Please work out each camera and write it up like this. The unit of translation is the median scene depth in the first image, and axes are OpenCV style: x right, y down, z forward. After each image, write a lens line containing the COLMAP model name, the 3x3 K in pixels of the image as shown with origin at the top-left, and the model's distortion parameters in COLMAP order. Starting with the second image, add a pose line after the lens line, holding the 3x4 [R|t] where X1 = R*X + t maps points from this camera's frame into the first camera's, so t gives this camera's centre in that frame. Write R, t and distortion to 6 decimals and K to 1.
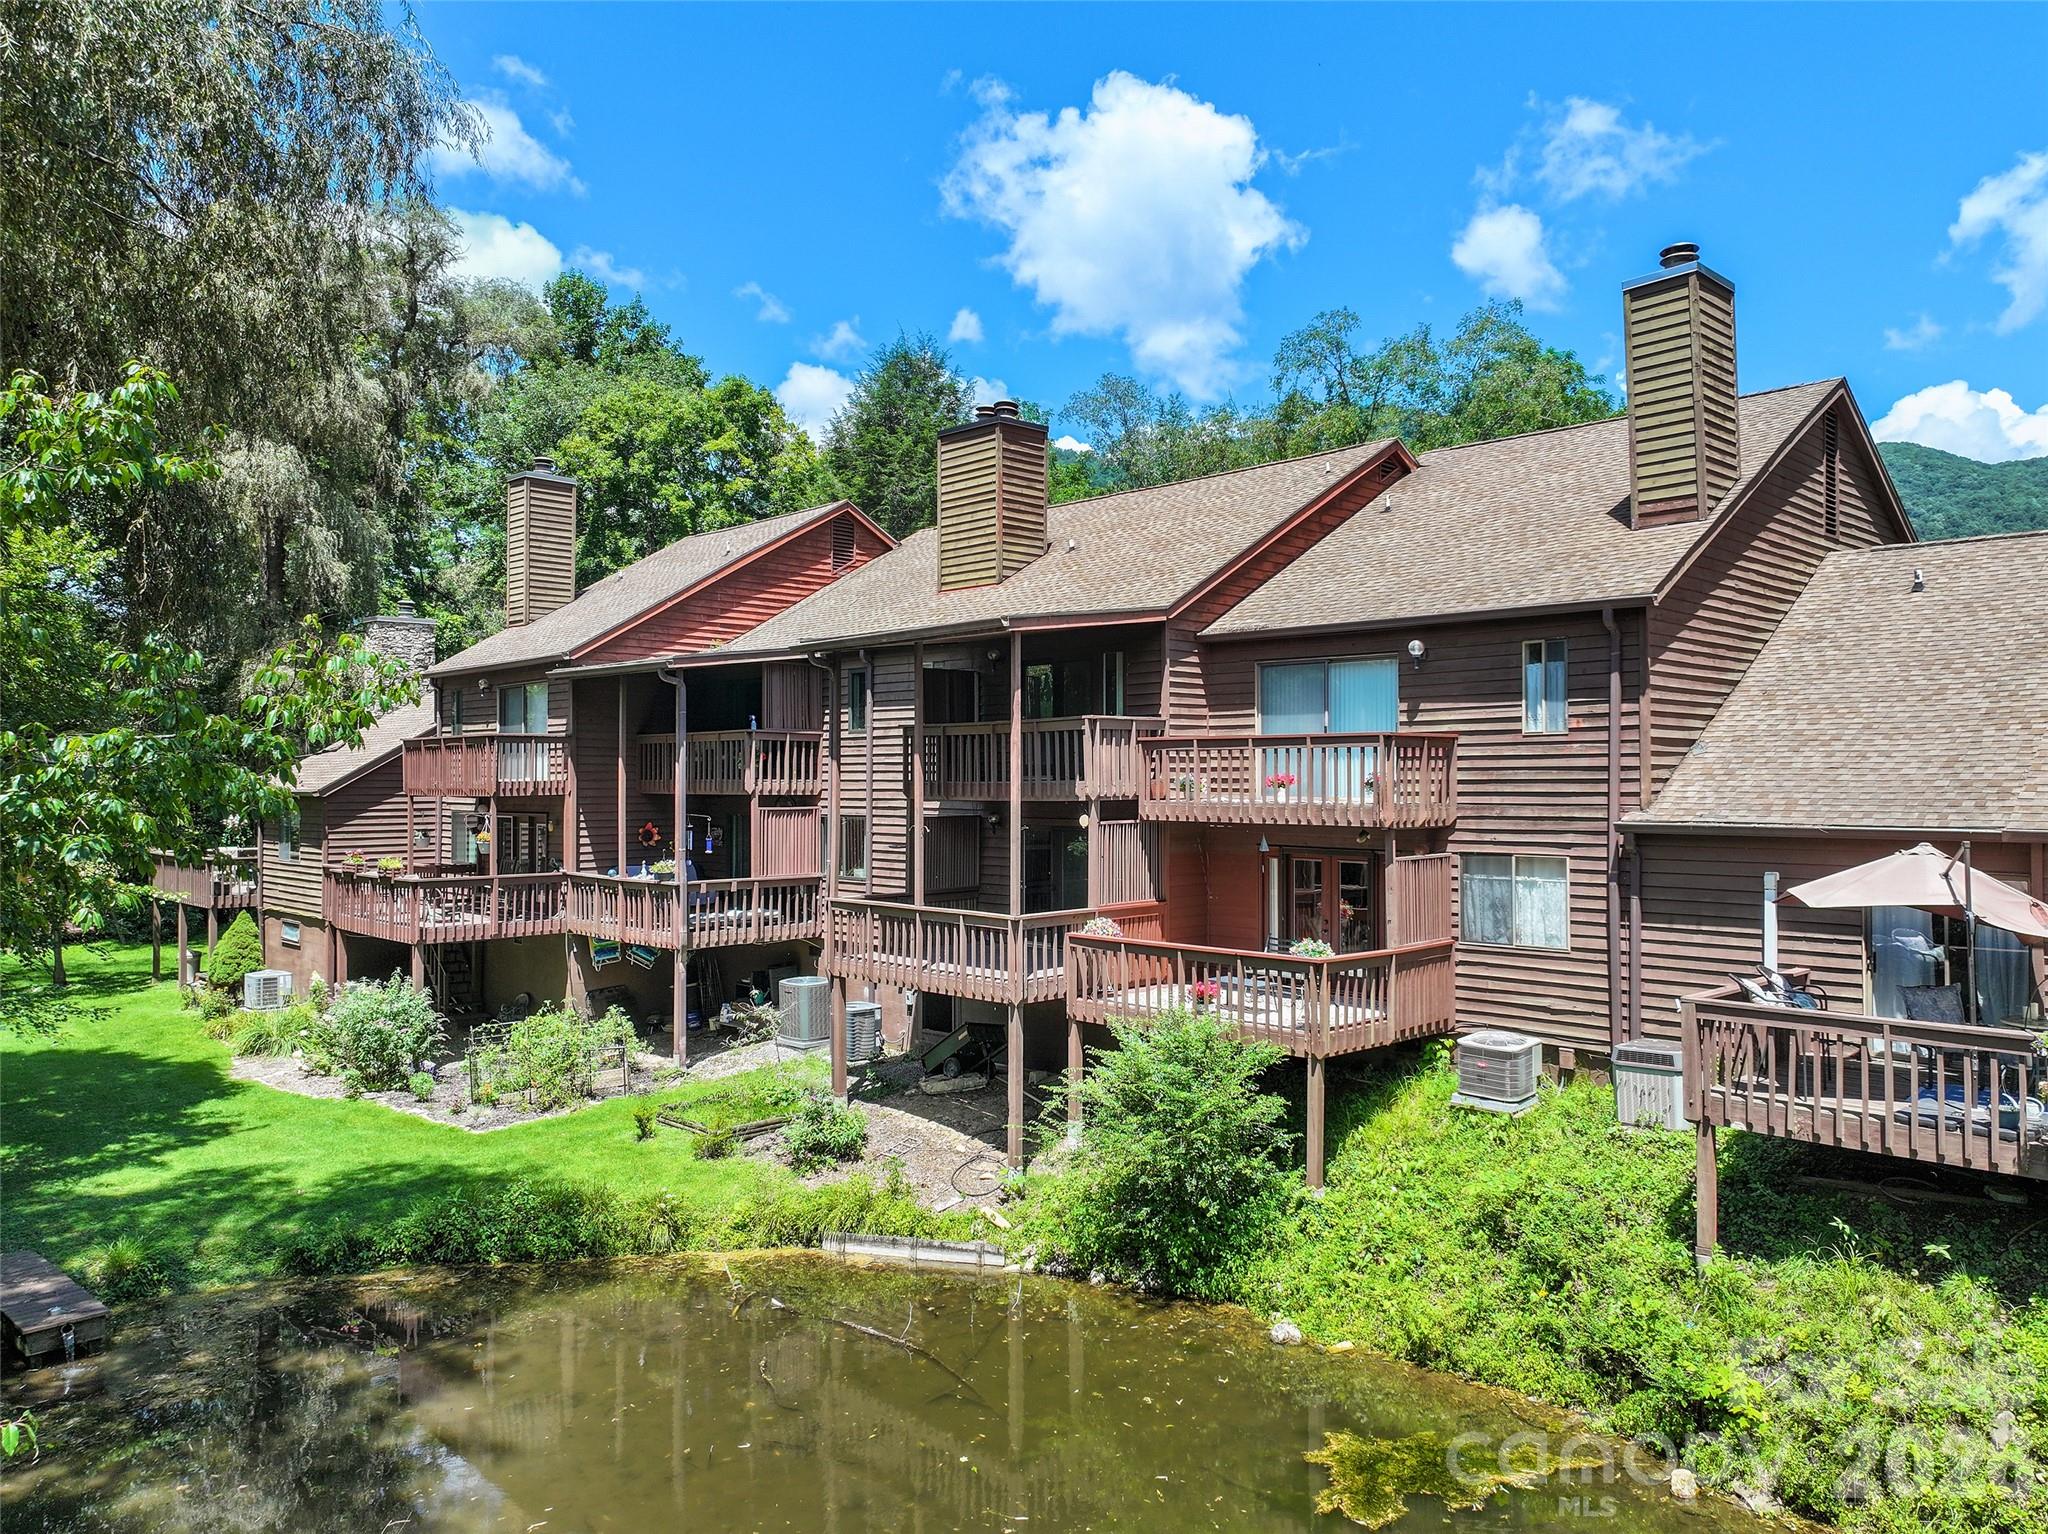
lens RADIAL K [[1446.6, 0, 1033.5], [0, 1446.6, 764.0], [0, 0, 1]] dist [0.002759, 0.011554]
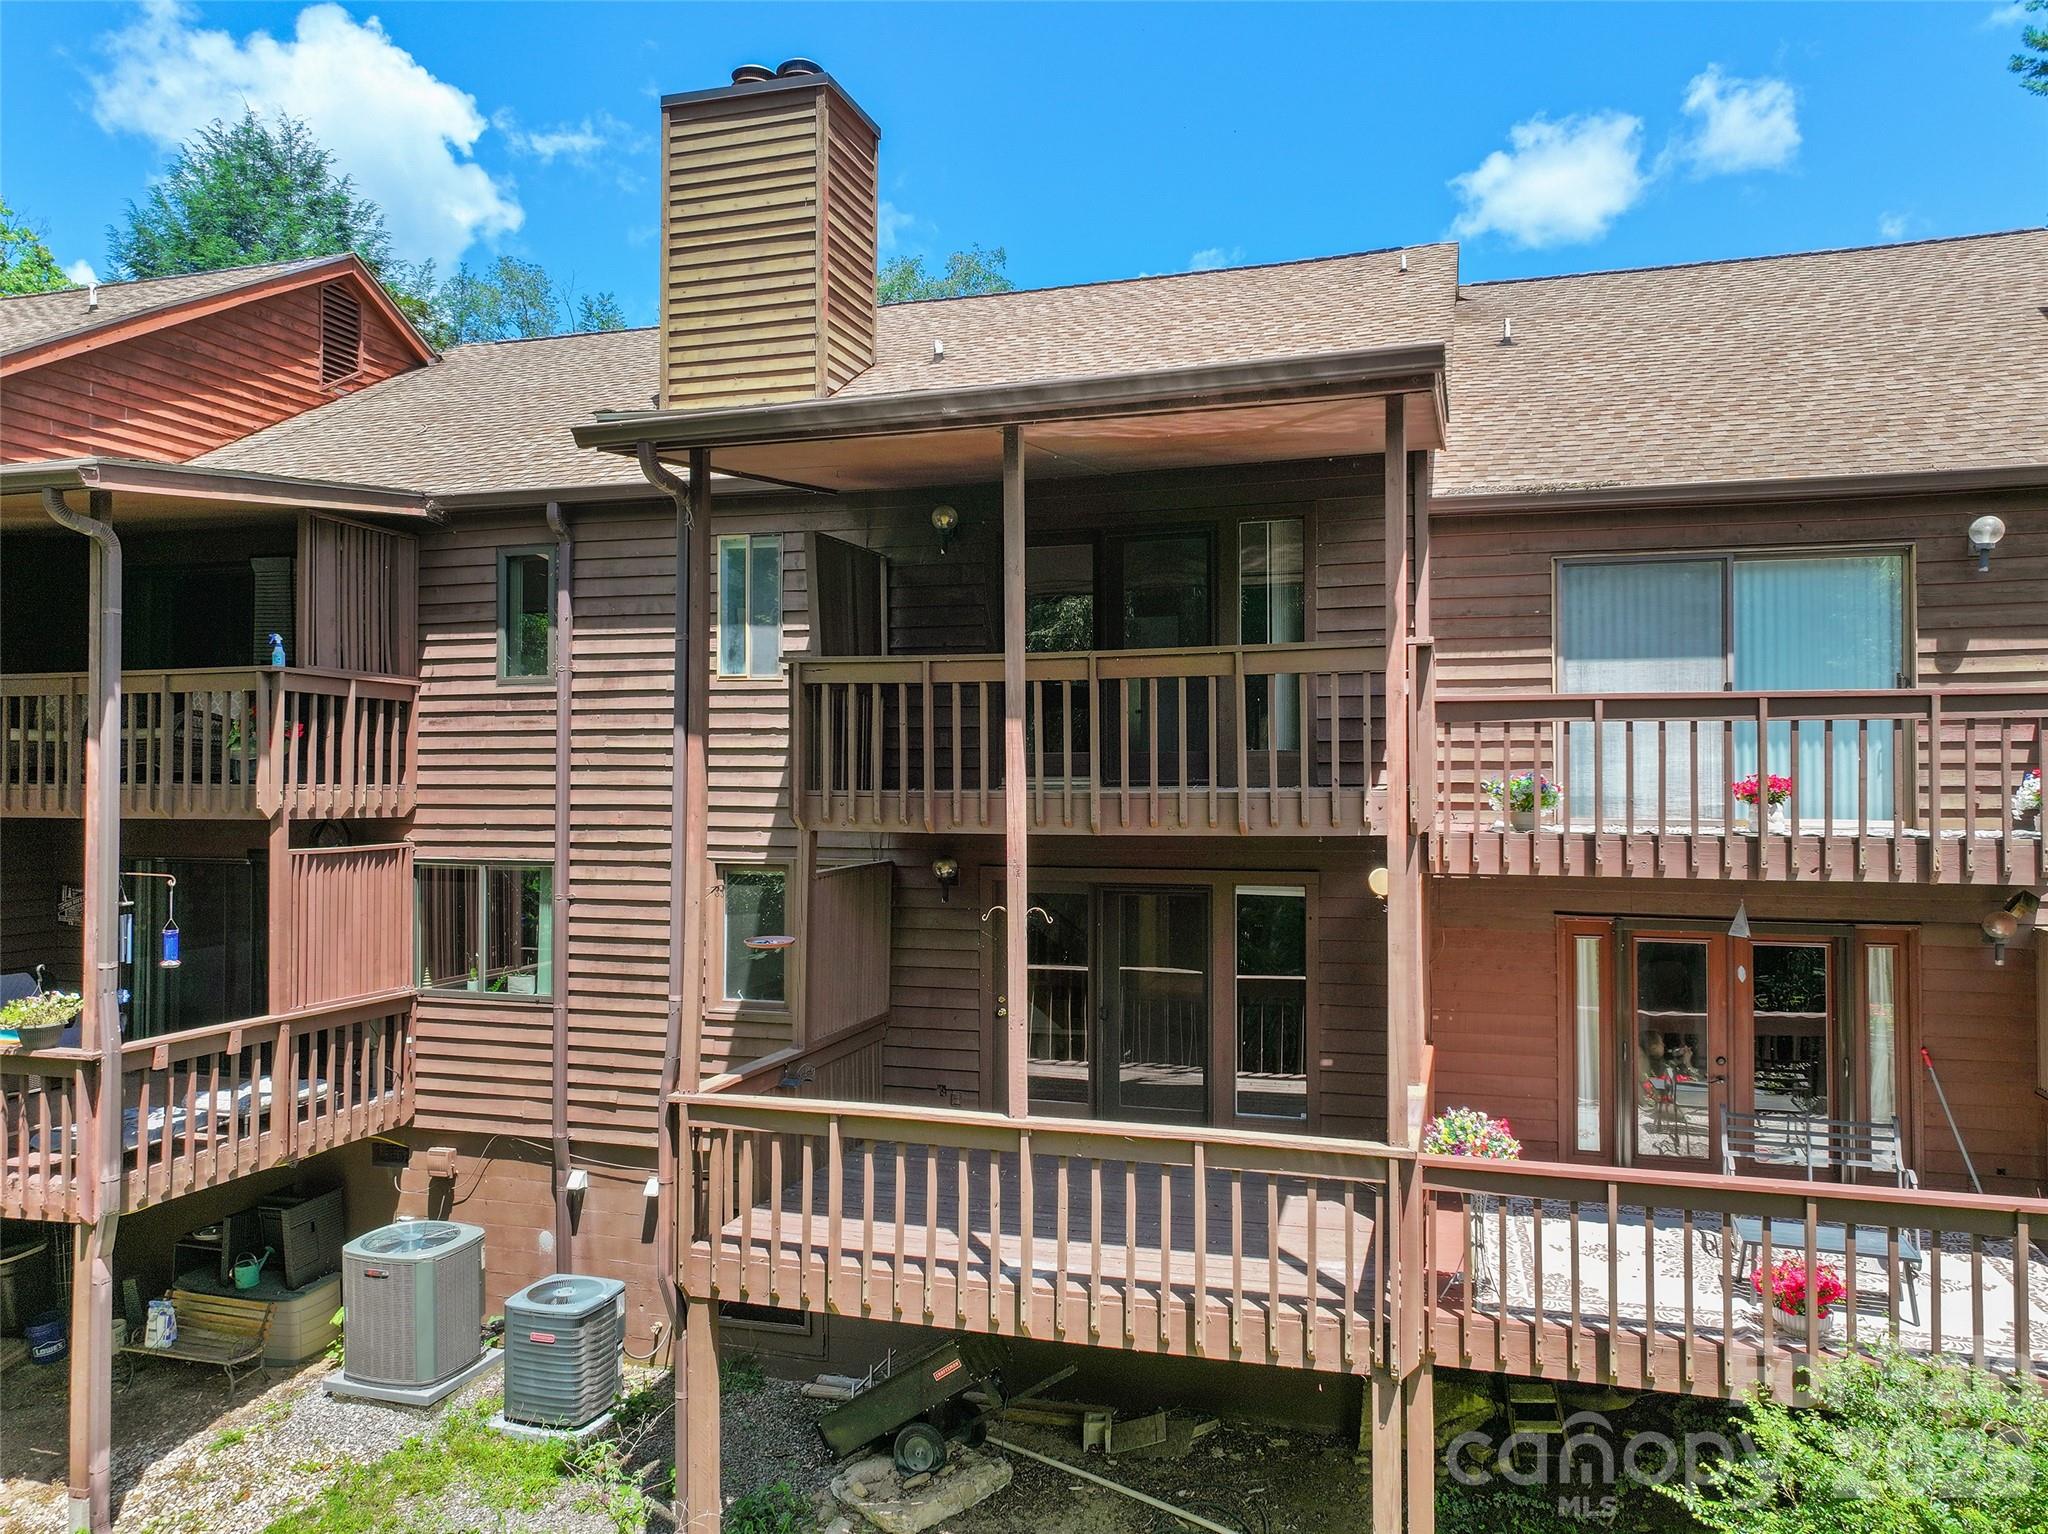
lens RADIAL K [[1446.6, 0, 1033.5], [0, 1446.6, 764.0], [0, 0, 1]] dist [0.002759, 0.011554]
pose [[0.875614, 0.007116, 0.482959, -0.205898], [-0.006382, 0.999975, -0.003163, 0.004845], [-0.482969, -0.000313, 0.875637, 0.519721]]
